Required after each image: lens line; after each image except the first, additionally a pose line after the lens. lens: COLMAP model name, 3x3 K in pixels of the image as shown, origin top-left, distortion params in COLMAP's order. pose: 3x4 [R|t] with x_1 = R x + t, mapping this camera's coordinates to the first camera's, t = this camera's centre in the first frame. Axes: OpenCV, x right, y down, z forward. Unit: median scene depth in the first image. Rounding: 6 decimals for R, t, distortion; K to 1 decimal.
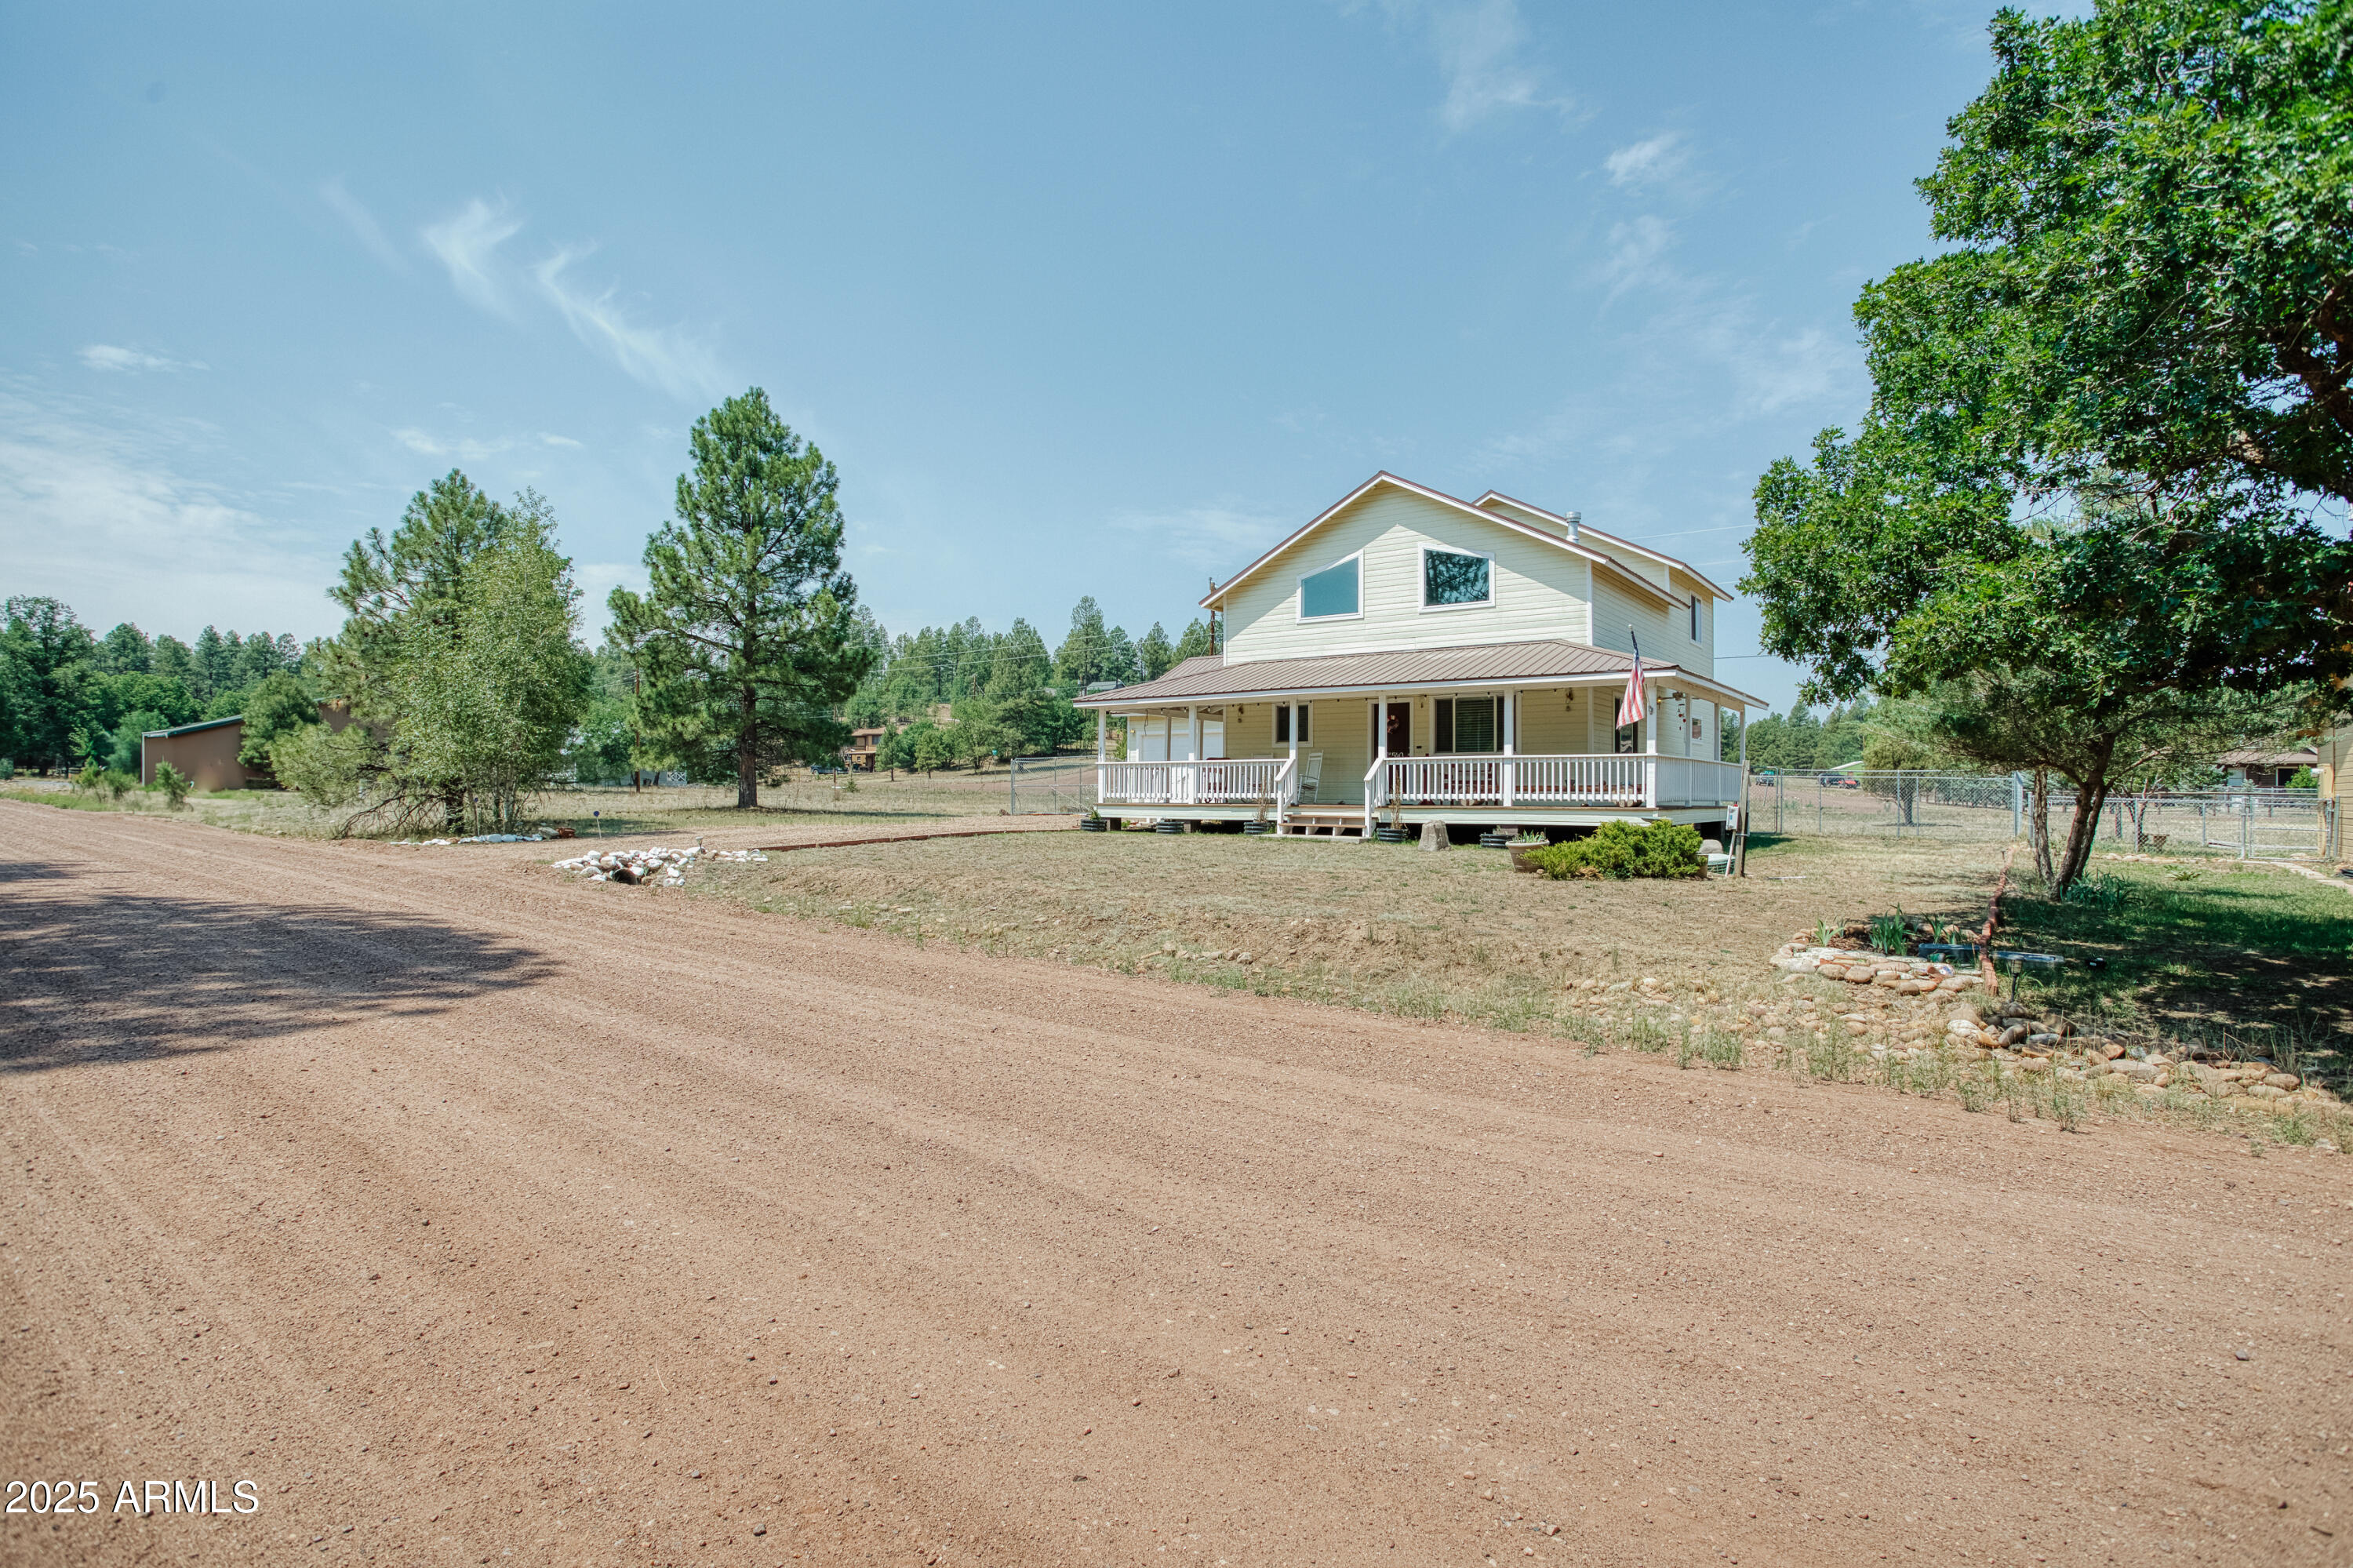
lens RADIAL K [[1198.4, 0, 1177.3], [0, 1198.4, 824.9], [0, 0, 1]] dist [-0.025556, 0.001131]
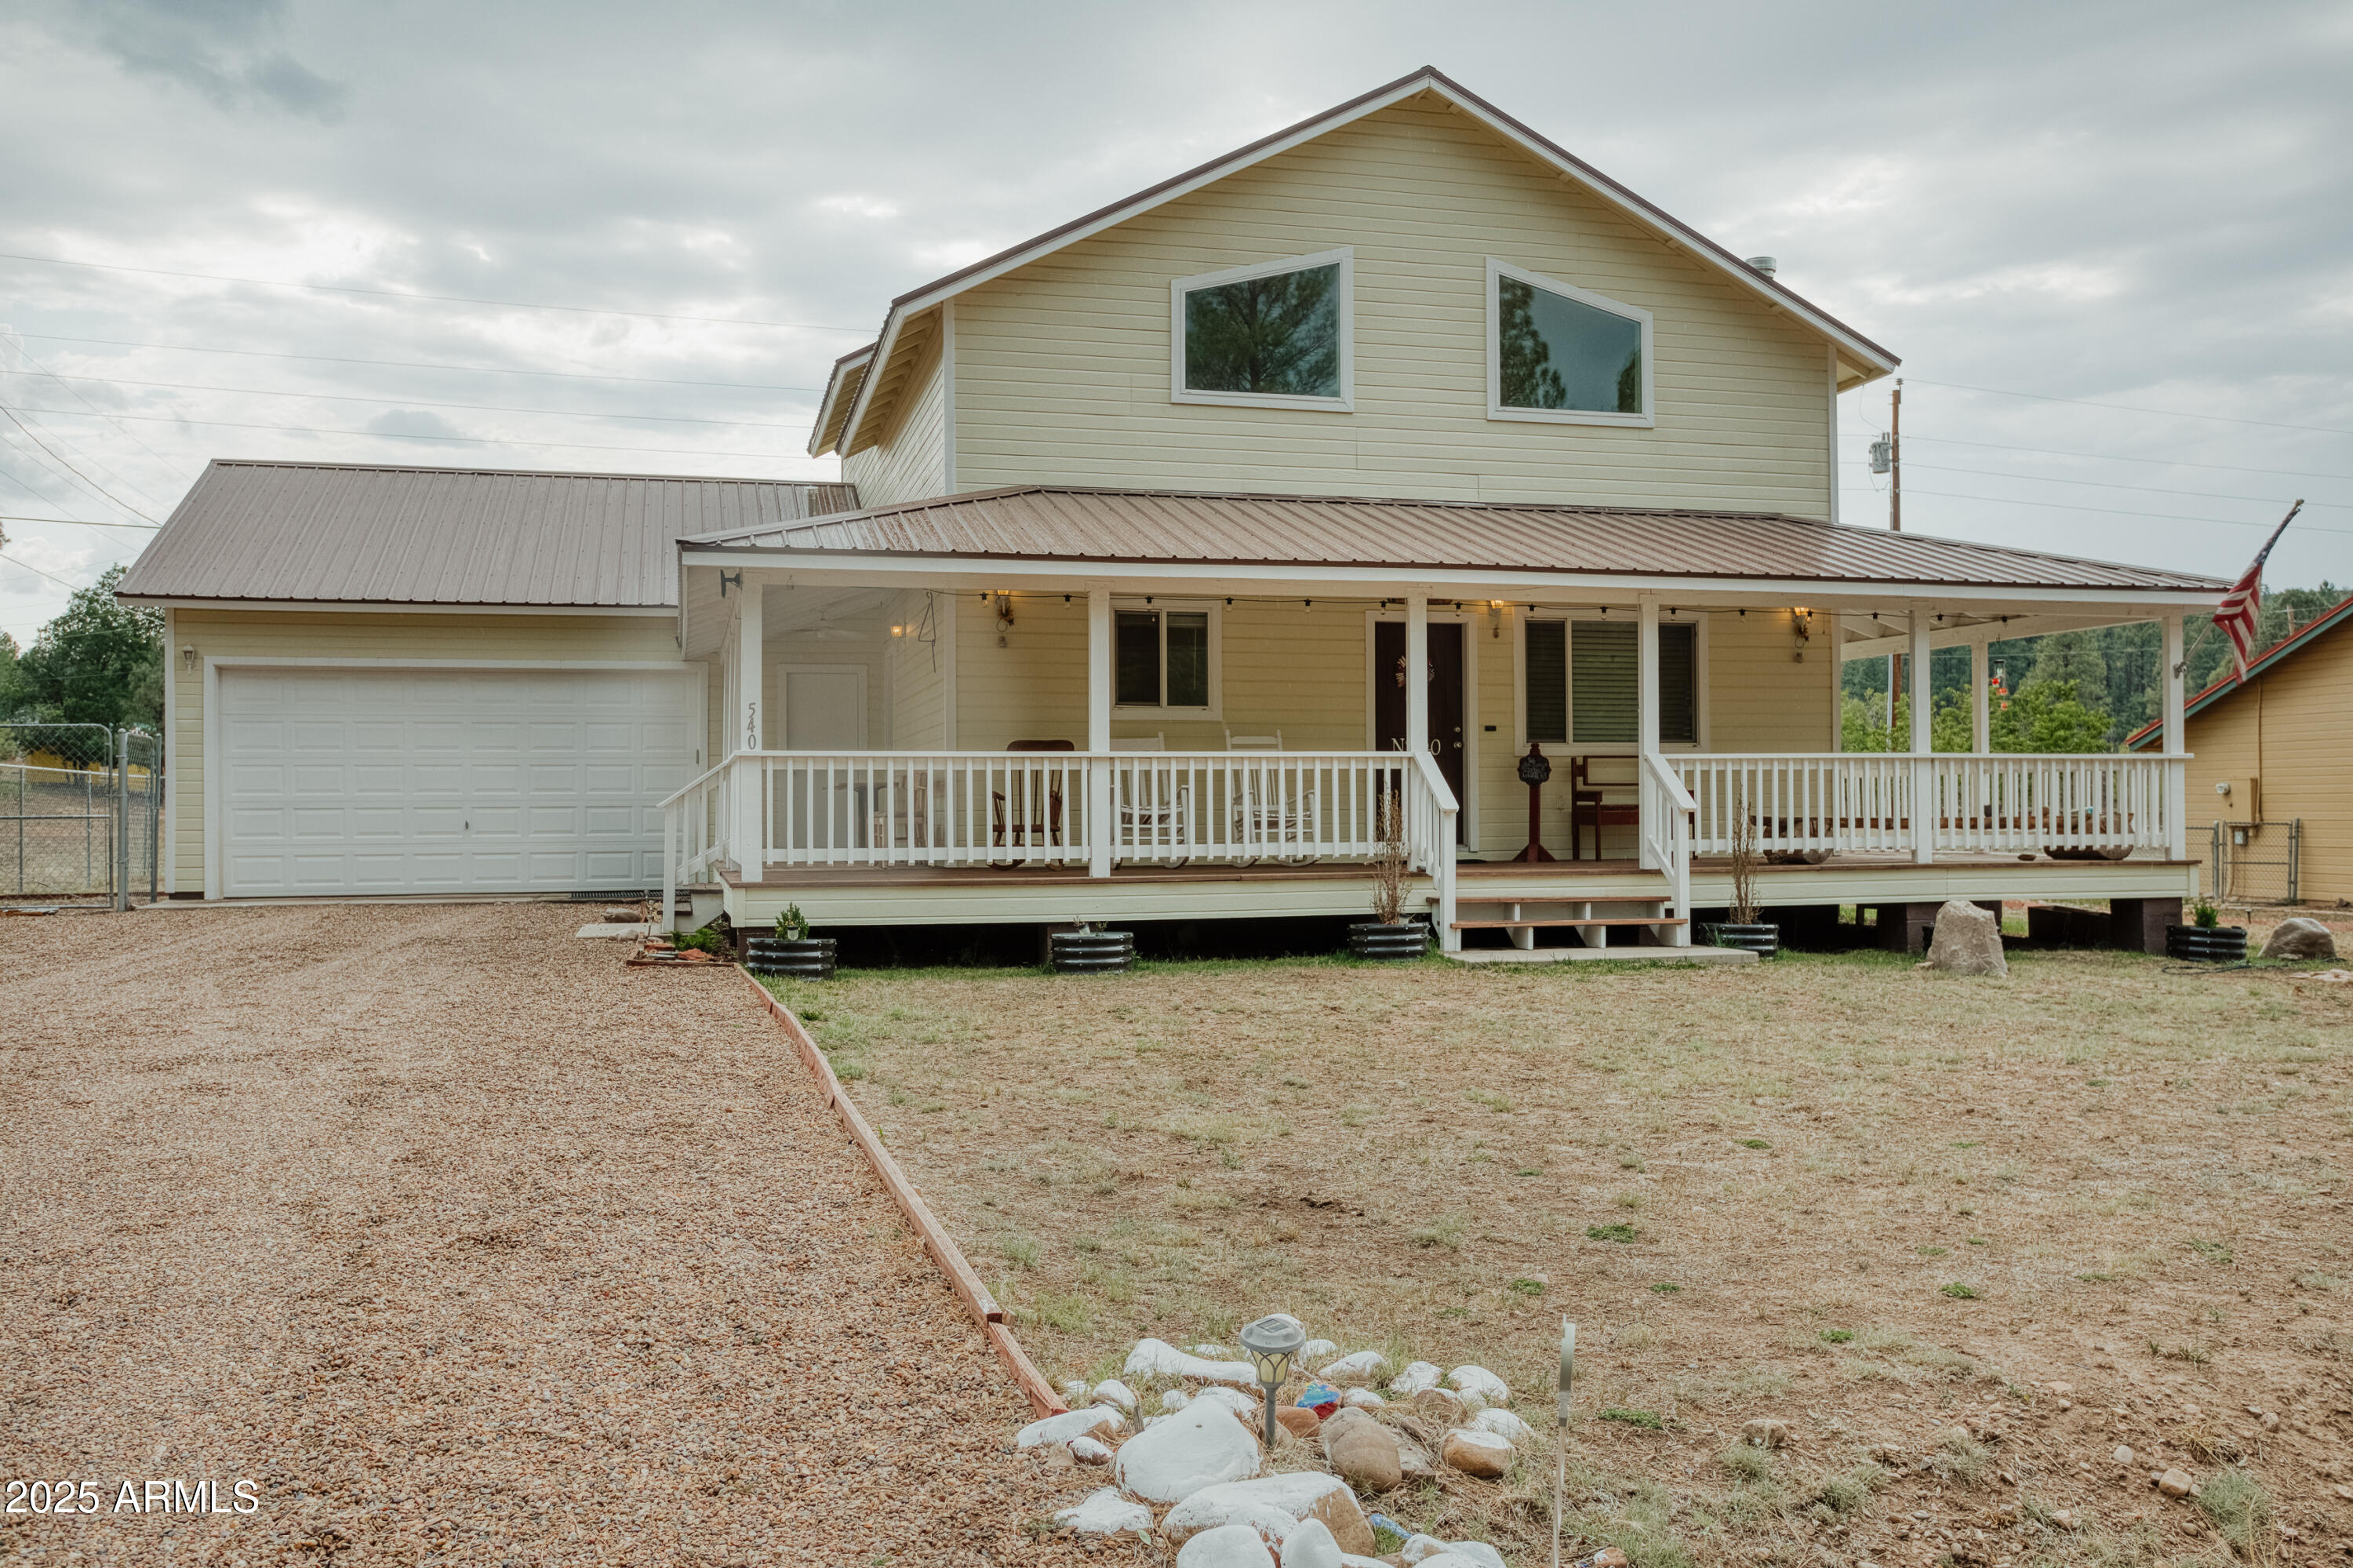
lens RADIAL K [[2040.3, 0, 1176.5], [0, 2040.3, 784.0], [0, 0, 1]] dist [0.010964, 0.016428]
pose [[0.600028, 0.008964, 0.799929, -0.425151], [0.030040, 0.998979, -0.033729, -0.022624], [-0.799415, 0.044268, 0.599146, 0.609873]]
